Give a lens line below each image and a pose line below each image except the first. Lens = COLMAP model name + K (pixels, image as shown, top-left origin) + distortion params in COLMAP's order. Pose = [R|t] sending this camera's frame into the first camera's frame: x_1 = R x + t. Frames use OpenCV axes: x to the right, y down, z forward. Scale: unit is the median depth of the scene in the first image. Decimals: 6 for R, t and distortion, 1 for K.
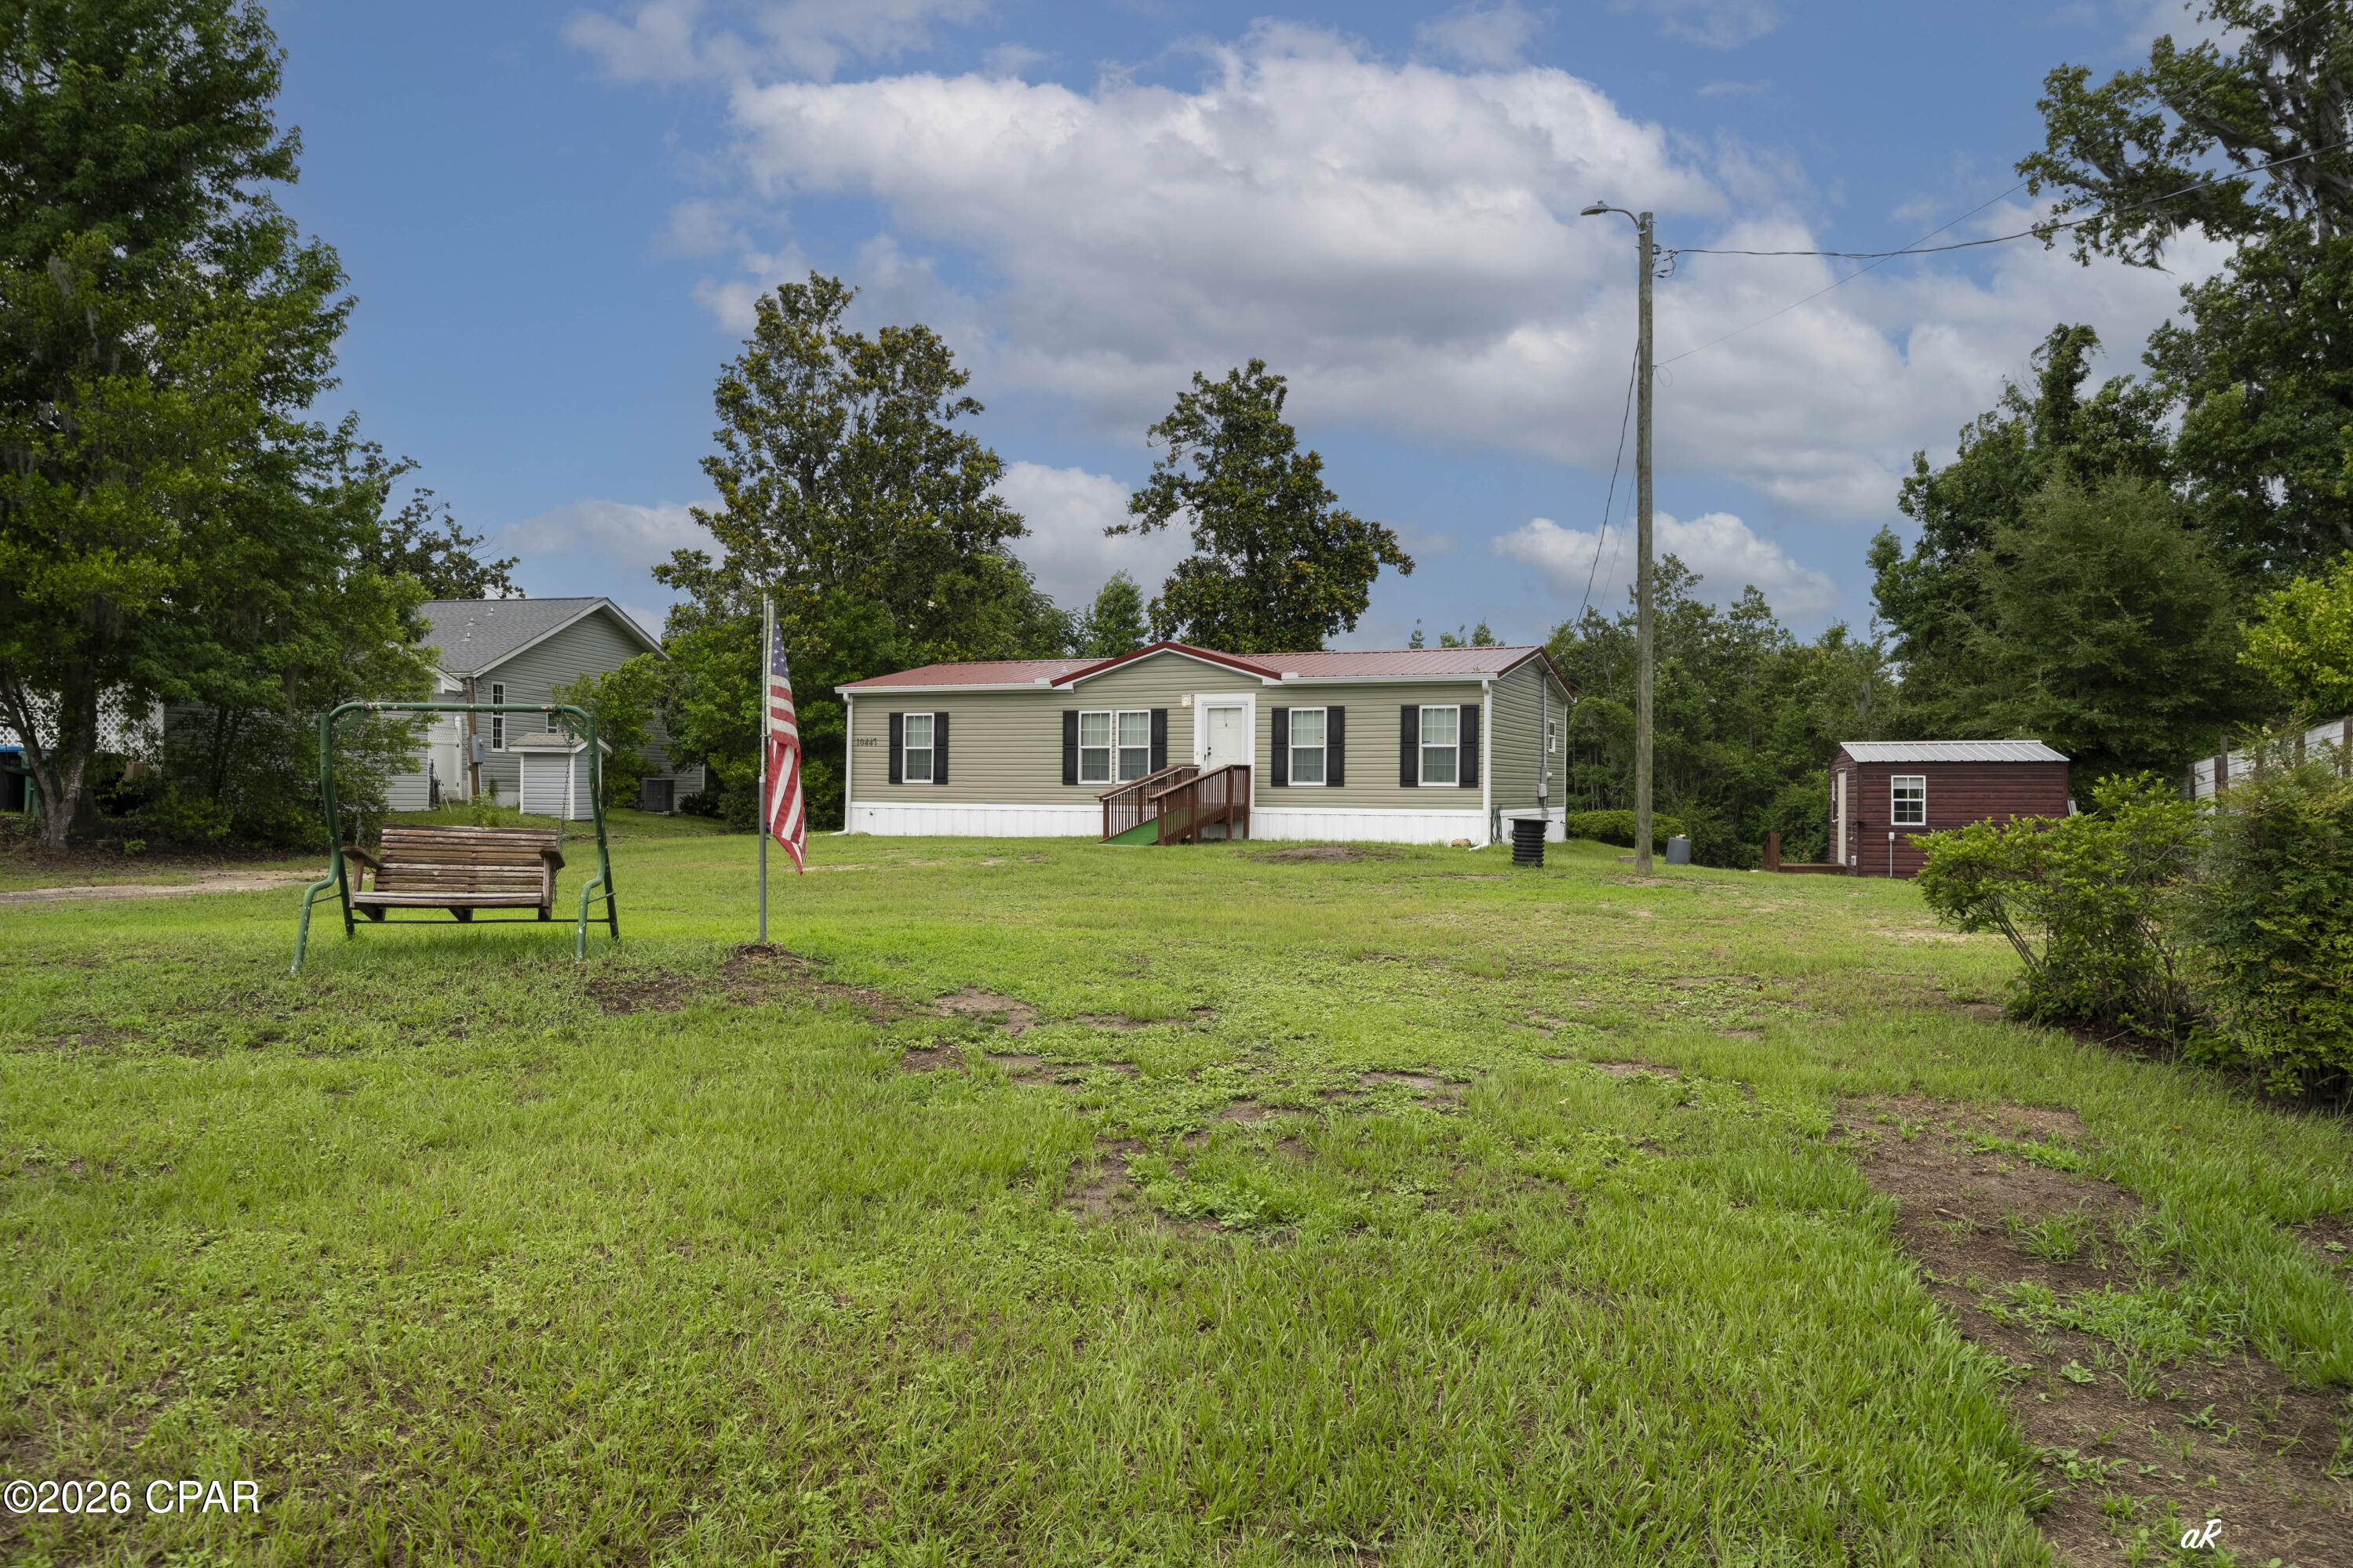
lens RADIAL K [[1548.7, 0, 1176.5], [0, 1548.7, 784.0], [0, 0, 1]] dist [0.004001, 0.001491]
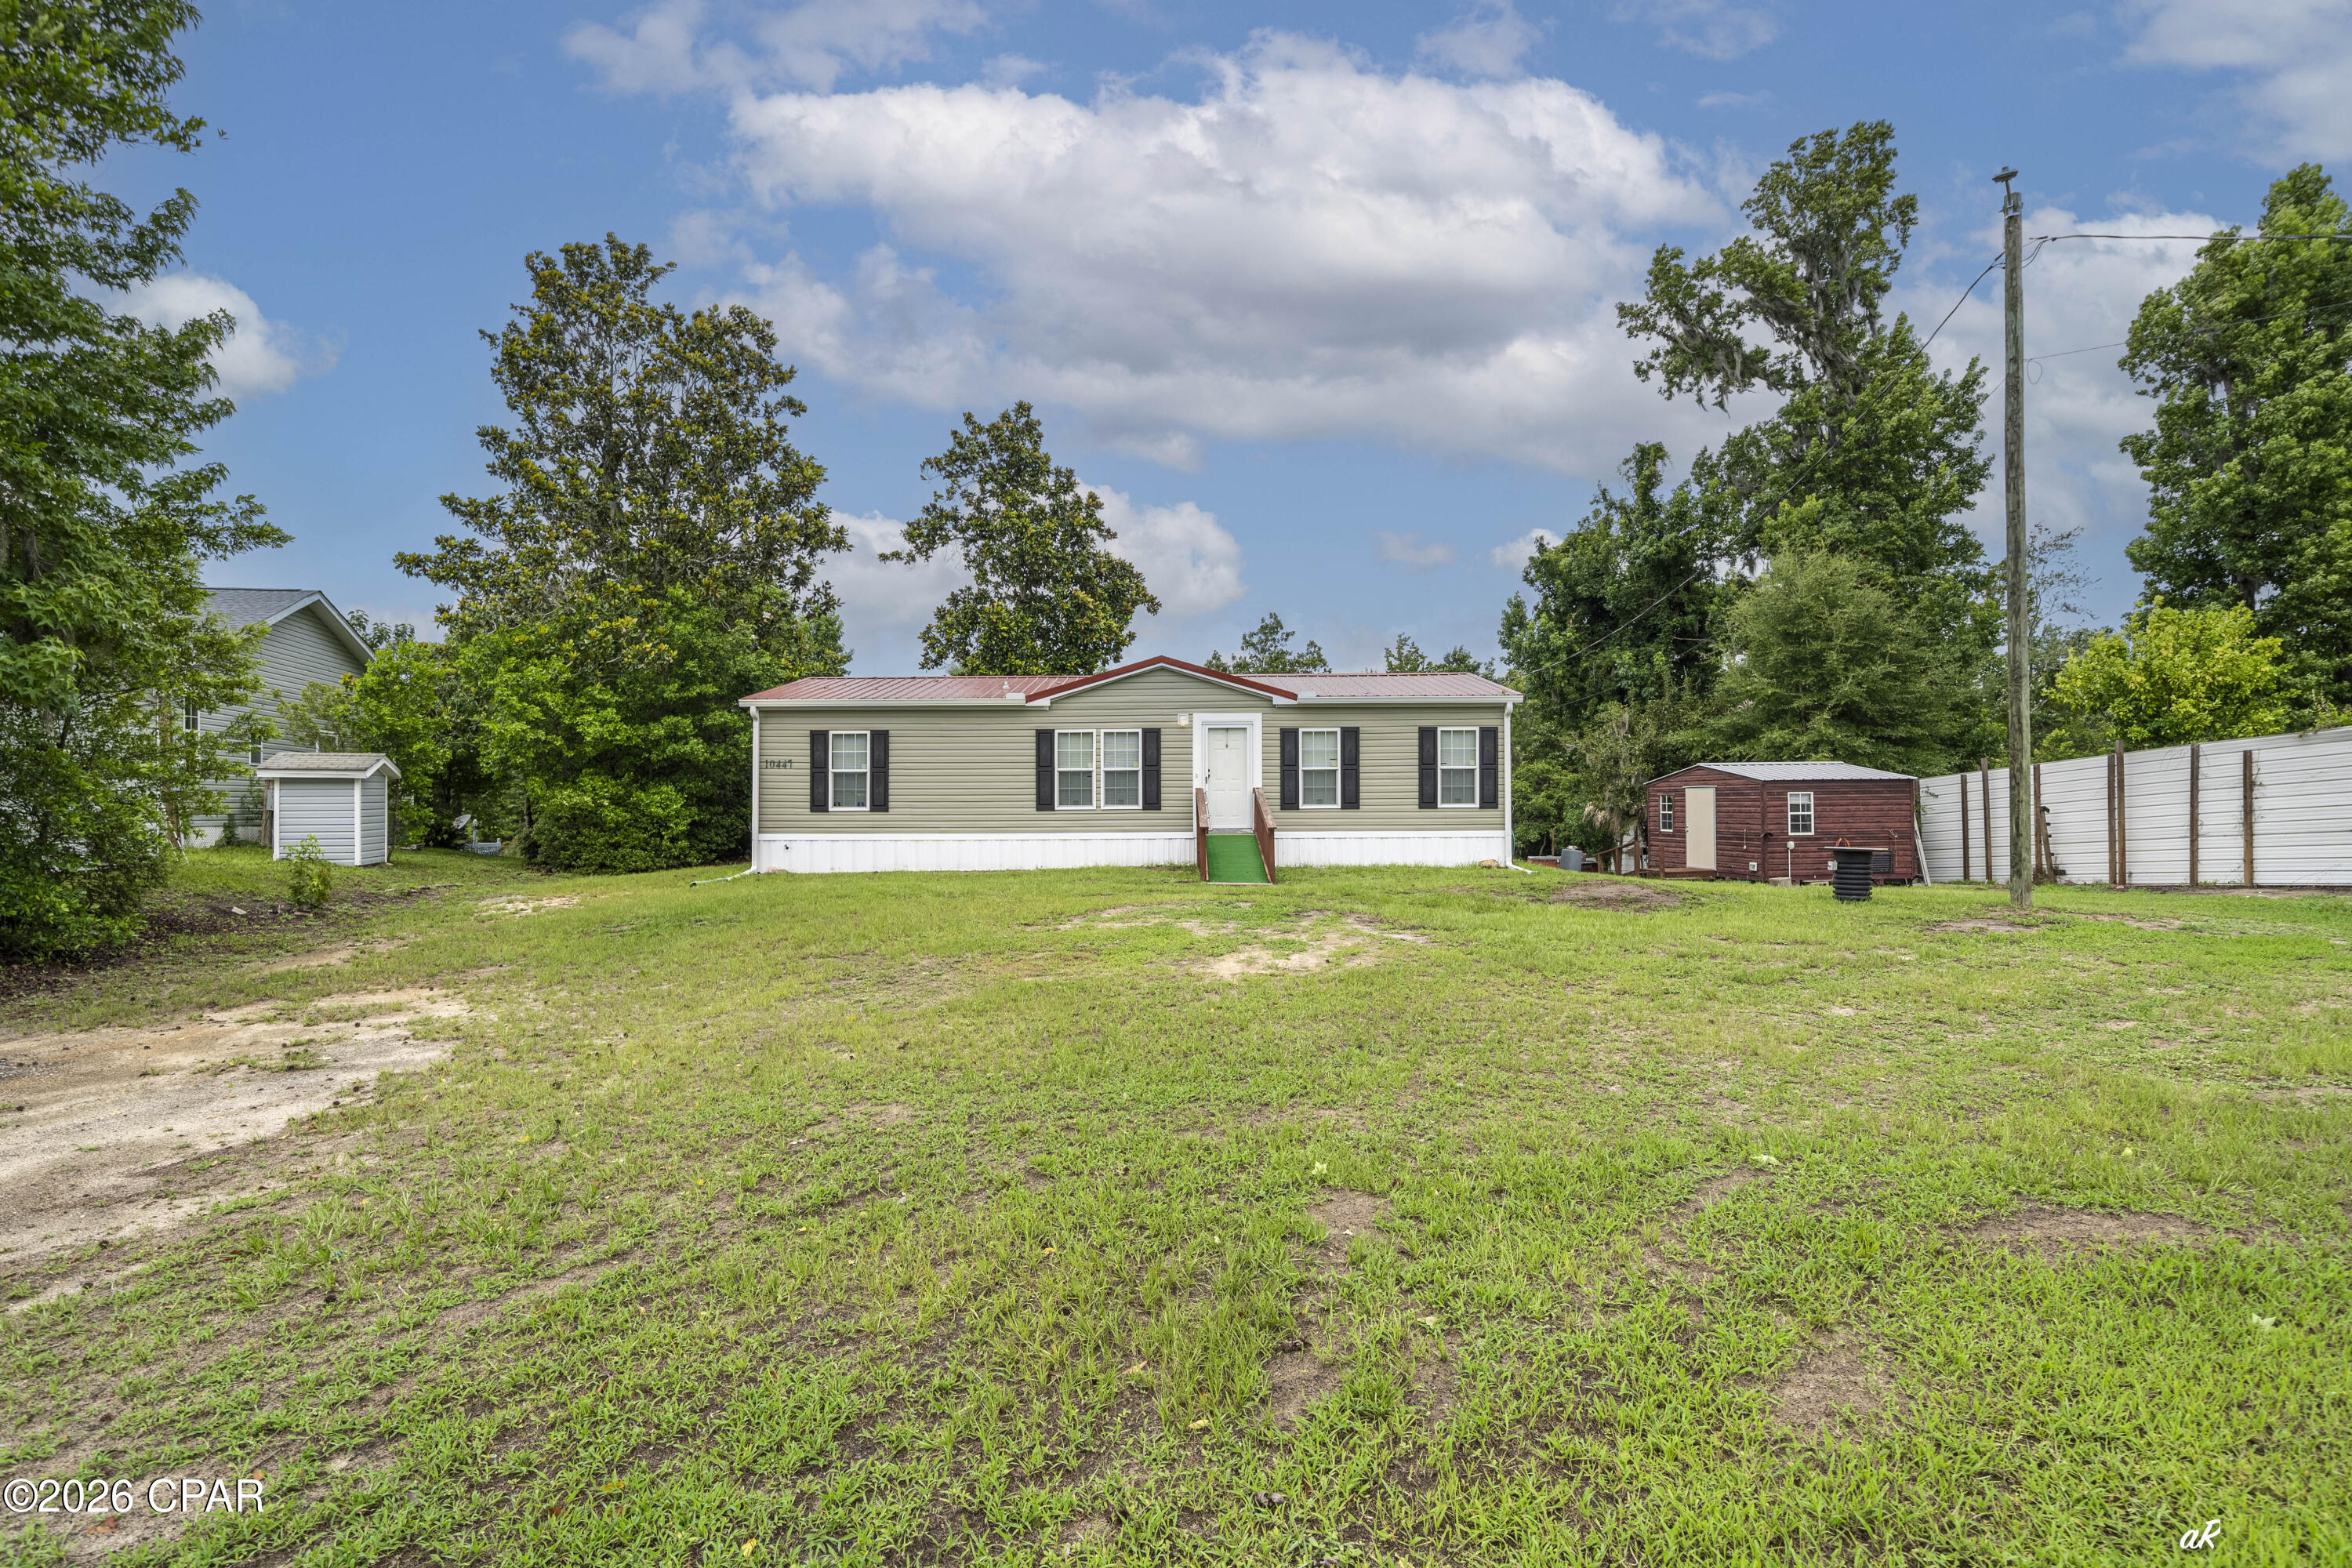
lens RADIAL K [[1175.2, 0, 1178.8], [0, 1175.2, 818.1], [0, 0, 1]] dist [-0.001547, -0.001001]
pose [[0.923030, -0.018208, 0.384297, -0.252196], [0.011086, 0.999723, 0.020742, -0.008283], [-0.384568, -0.014885, 0.922977, 0.317826]]
